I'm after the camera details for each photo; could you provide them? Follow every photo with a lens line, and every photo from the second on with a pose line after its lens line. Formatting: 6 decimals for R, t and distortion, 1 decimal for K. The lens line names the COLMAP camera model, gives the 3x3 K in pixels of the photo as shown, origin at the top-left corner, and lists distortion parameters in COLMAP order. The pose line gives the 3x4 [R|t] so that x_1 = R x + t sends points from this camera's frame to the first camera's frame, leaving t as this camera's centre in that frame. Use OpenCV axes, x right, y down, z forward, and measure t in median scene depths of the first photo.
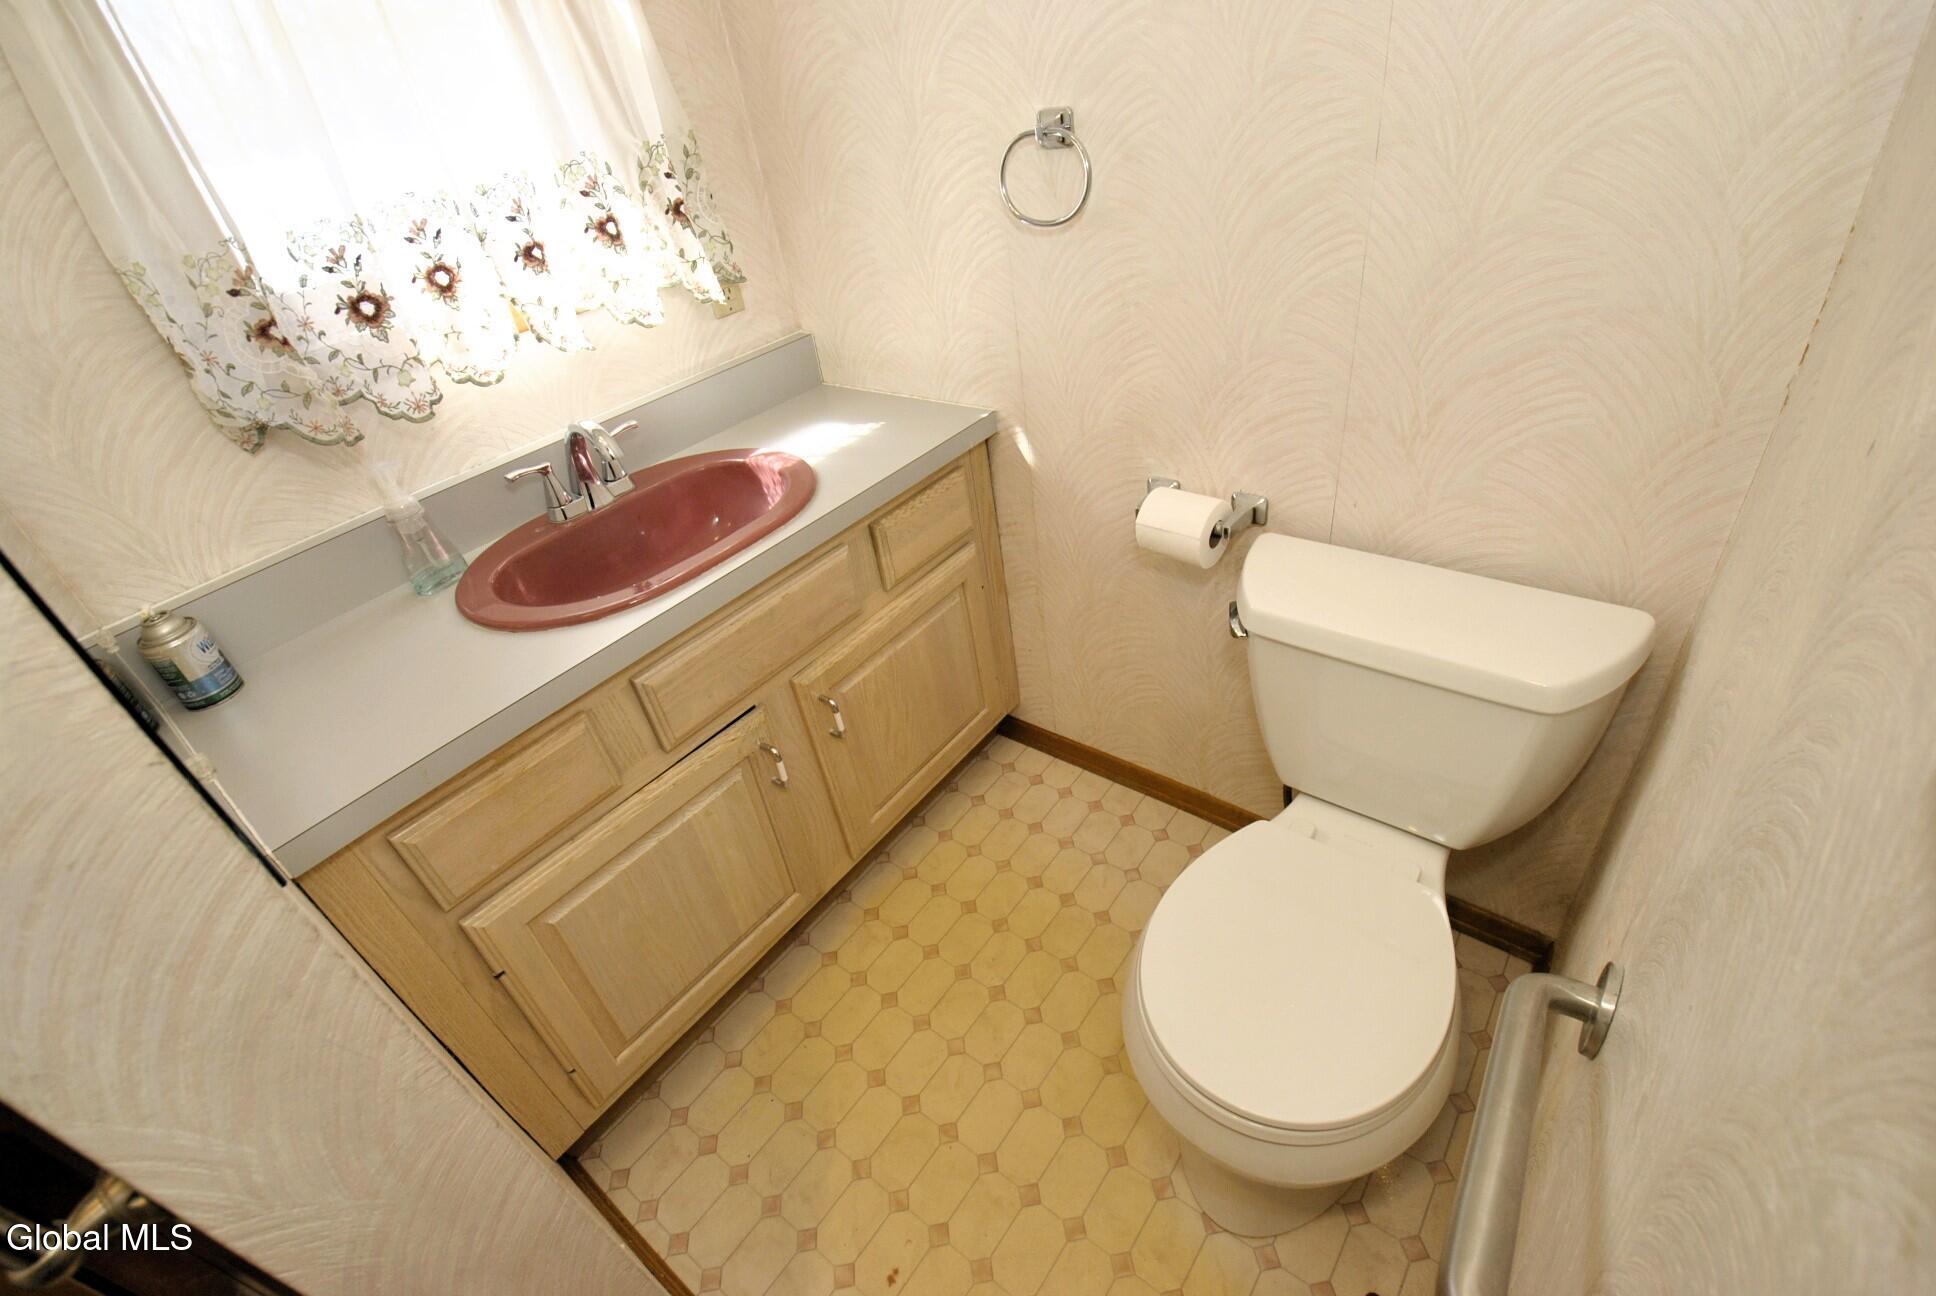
lens RADIAL K [[853.1, 0, 984.4], [0, 853.1, 645.5], [0, 0, 1]] dist [0.022279, -0.036330]
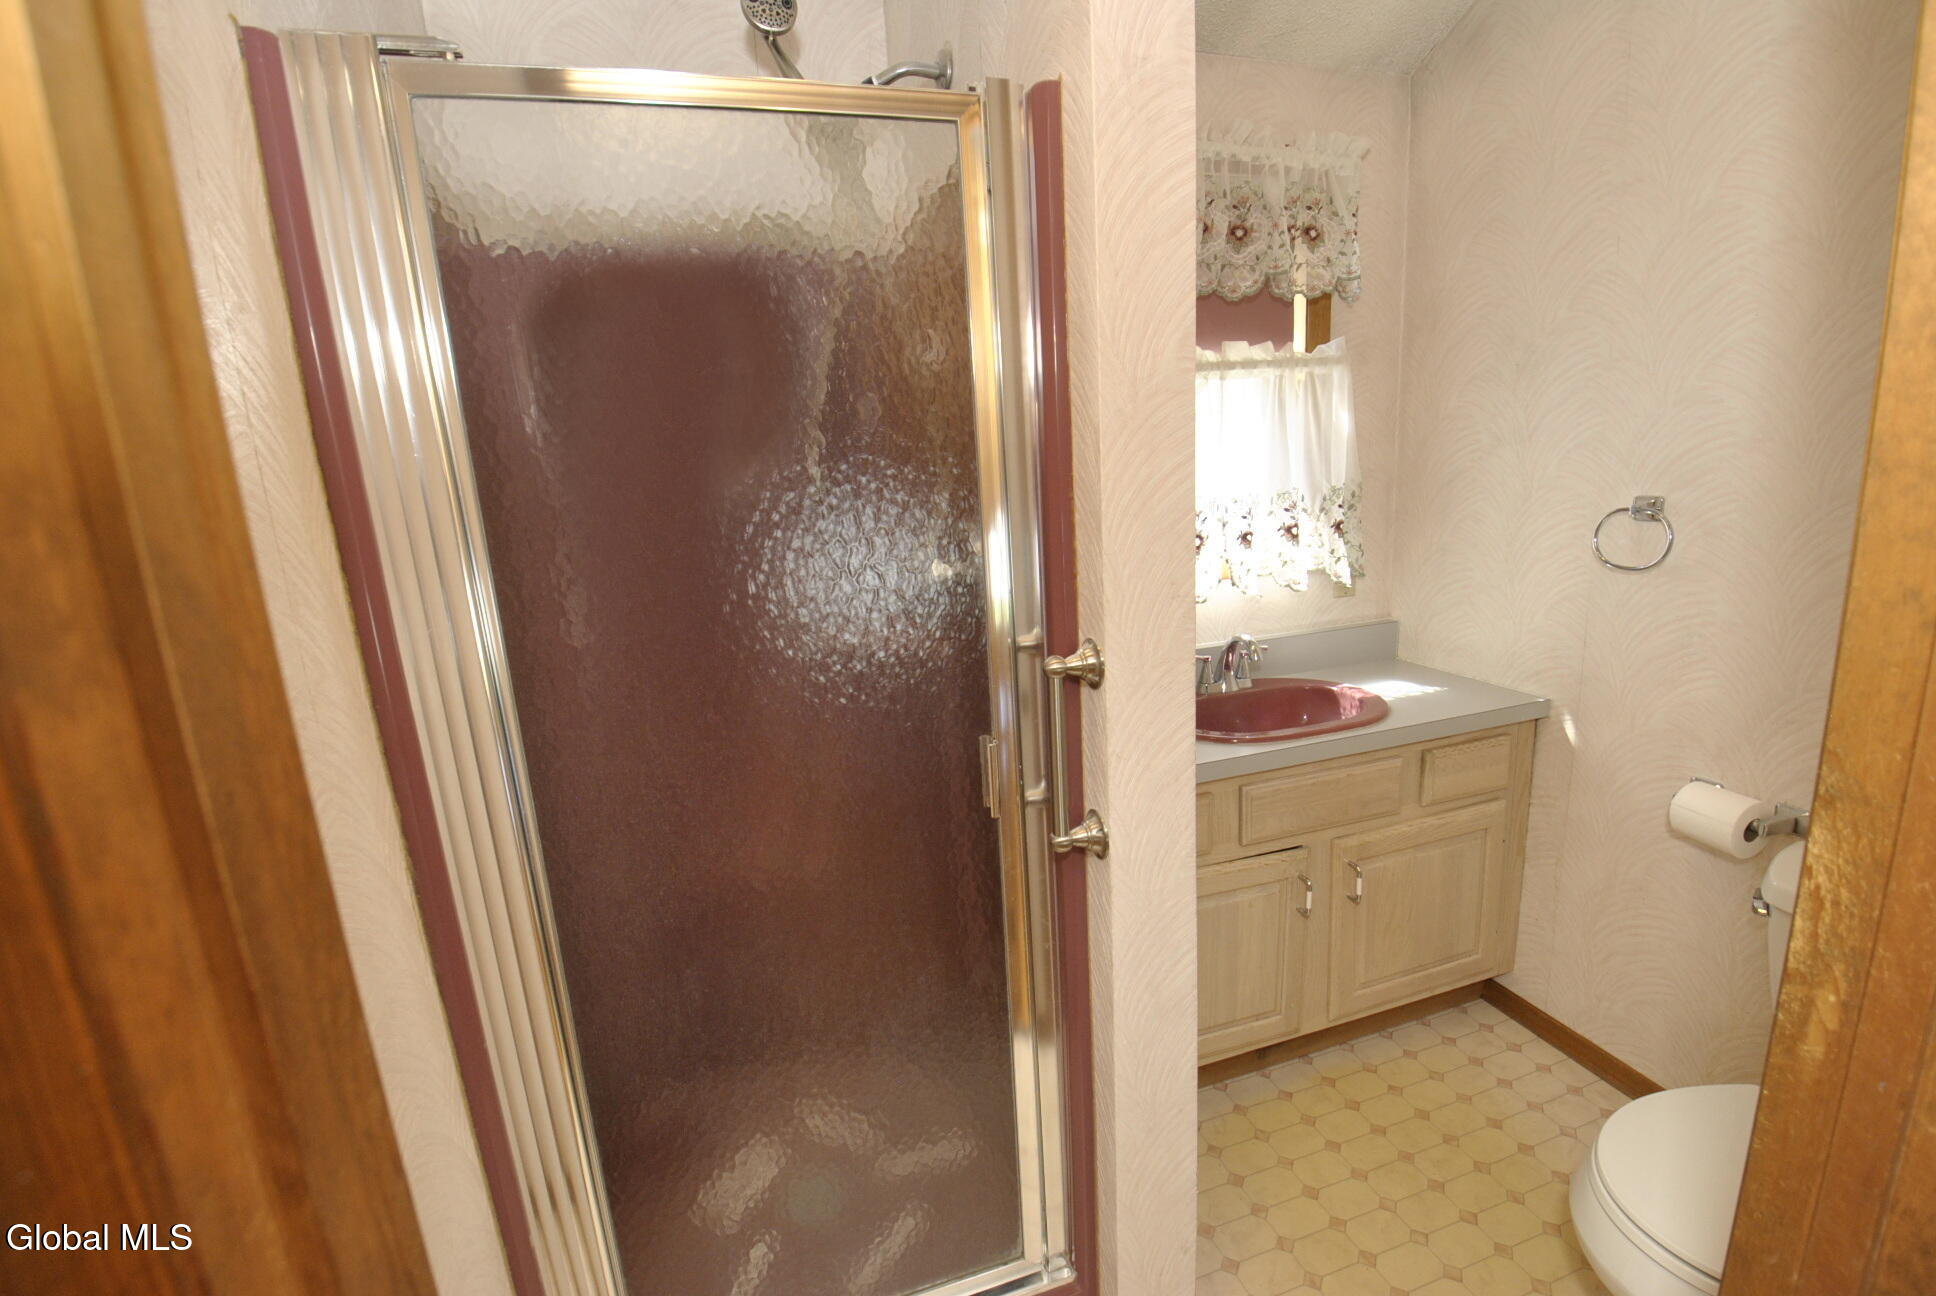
lens RADIAL K [[853.1, 0, 984.4], [0, 853.1, 645.5], [0, 0, 1]] dist [0.022279, -0.036330]
pose [[0.823359, 0.198358, -0.531727, -0.020341], [-0.367042, 0.900720, -0.232342, 0.263423], [0.432851, 0.386467, 0.814422, -0.427172]]
